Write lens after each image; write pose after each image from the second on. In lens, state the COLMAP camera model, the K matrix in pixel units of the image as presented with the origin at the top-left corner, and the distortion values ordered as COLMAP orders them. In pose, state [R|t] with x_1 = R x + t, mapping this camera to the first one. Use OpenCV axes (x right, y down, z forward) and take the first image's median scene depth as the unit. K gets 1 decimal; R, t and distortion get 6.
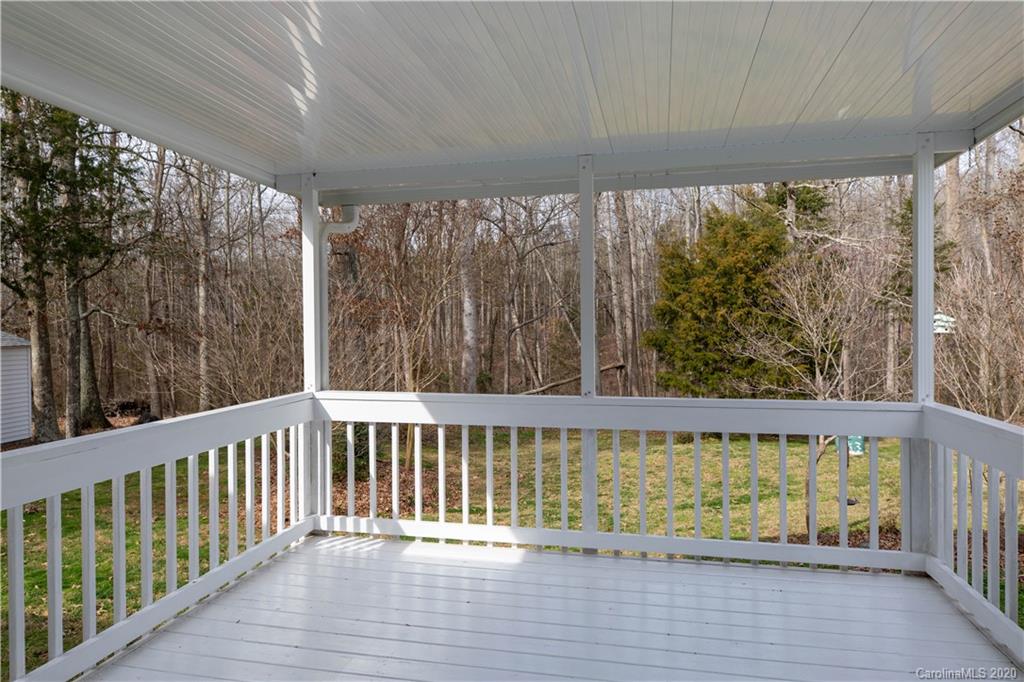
lens RADIAL K [[657.8, 0, 508.7], [0, 657.8, 339.2], [0, 0, 1]] dist [0.005034, 0.007185]
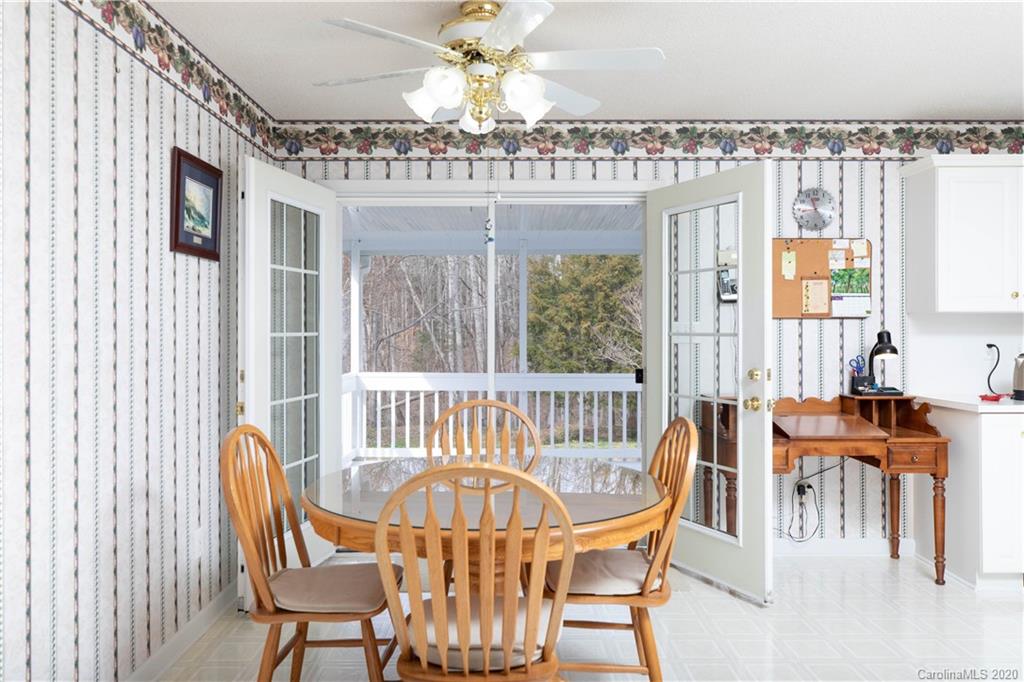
lens RADIAL K [[789.5, 0, 517.9], [0, 789.5, 340.9], [0, 0, 1]] dist [0.026298, 0.012107]
pose [[0.972028, 0.006165, 0.234782, -0.112189], [-0.002206, 0.999851, -0.017124, 0.010242], [-0.234853, 0.016127, 0.971897, -0.307410]]
